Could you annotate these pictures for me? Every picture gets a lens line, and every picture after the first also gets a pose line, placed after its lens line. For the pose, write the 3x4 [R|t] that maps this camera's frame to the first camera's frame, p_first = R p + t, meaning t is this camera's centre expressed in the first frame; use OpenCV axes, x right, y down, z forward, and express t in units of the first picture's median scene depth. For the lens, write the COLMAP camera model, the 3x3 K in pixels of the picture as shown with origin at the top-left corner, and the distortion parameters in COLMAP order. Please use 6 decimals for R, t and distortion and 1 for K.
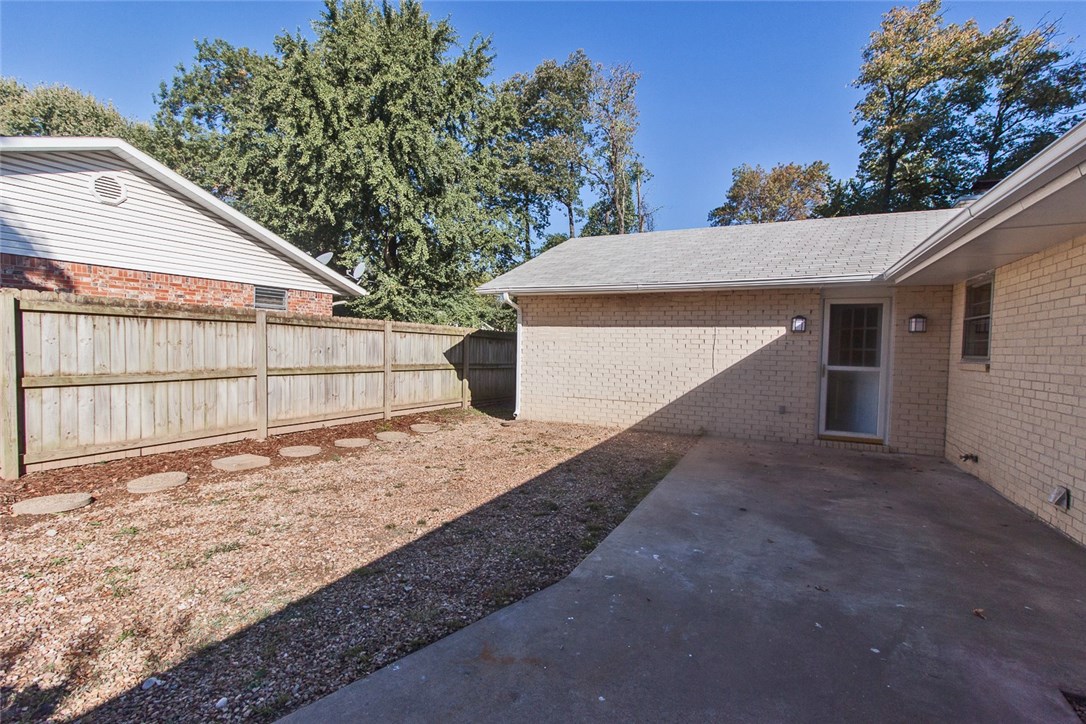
lens RADIAL K [[492.4, 0, 548.6], [0, 492.4, 363.3], [0, 0, 1]] dist [0.002486, 0.000654]
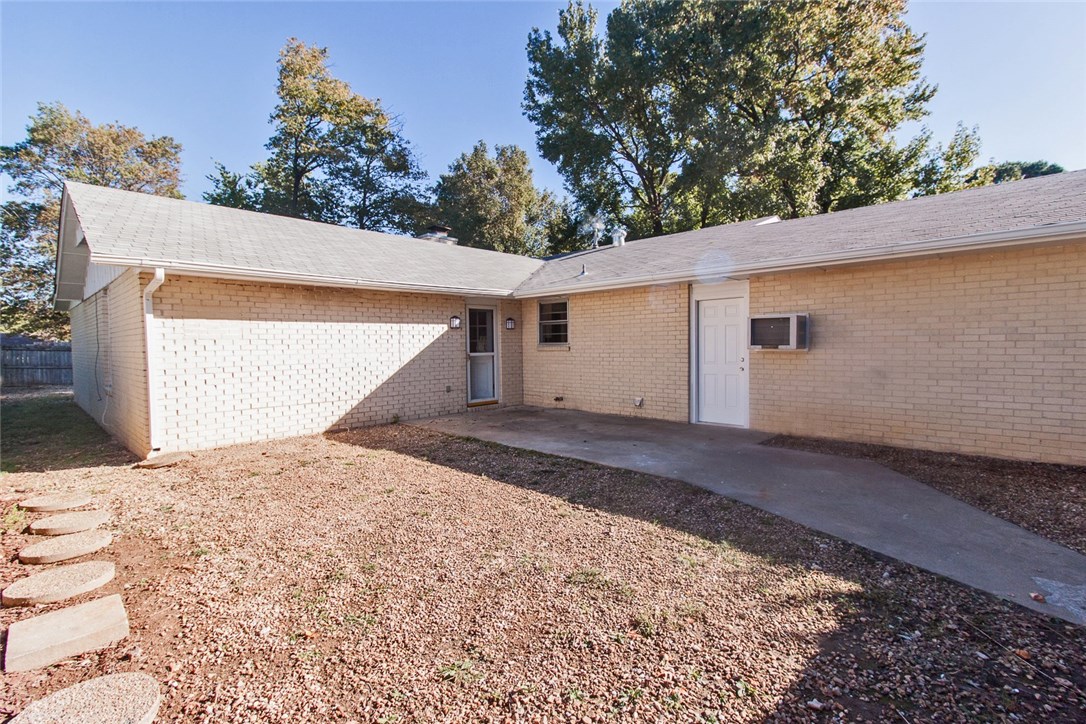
lens RADIAL K [[492.4, 0, 548.6], [0, 492.4, 363.3], [0, 0, 1]] dist [0.002486, 0.000654]
pose [[0.314955, -0.065061, 0.946874, -0.618698], [0.051984, 0.997333, 0.051237, -0.023431], [-0.947682, 0.033085, 0.317497, 0.323617]]
